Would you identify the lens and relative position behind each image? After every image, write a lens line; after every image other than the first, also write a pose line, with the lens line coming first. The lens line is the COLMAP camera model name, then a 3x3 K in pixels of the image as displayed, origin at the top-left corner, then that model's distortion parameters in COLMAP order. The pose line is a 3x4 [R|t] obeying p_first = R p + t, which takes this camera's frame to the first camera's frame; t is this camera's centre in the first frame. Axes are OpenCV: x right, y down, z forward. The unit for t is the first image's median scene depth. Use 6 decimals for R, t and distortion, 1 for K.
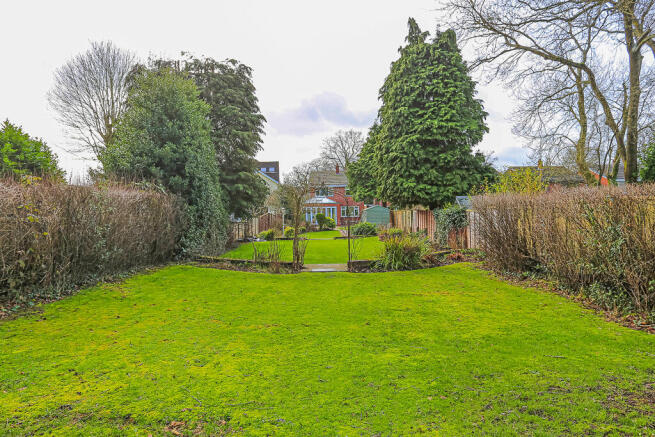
lens RADIAL K [[322.7, 0, 327.5], [0, 322.7, 218.5], [0, 0, 1]] dist [-0.045819, 0.002065]
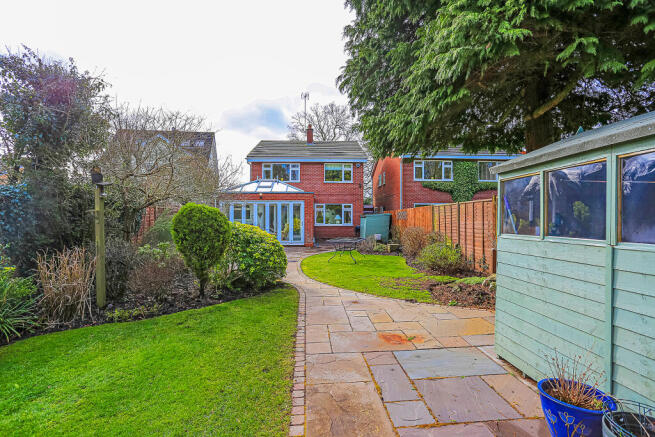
lens RADIAL K [[322.7, 0, 327.5], [0, 322.7, 218.5], [0, 0, 1]] dist [-0.045819, 0.002065]
pose [[0.997423, 0.006977, 0.071402, 0.025295], [-0.005559, 0.999784, -0.020044, -0.006201], [-0.071526, 0.019596, 0.997246, 0.532582]]
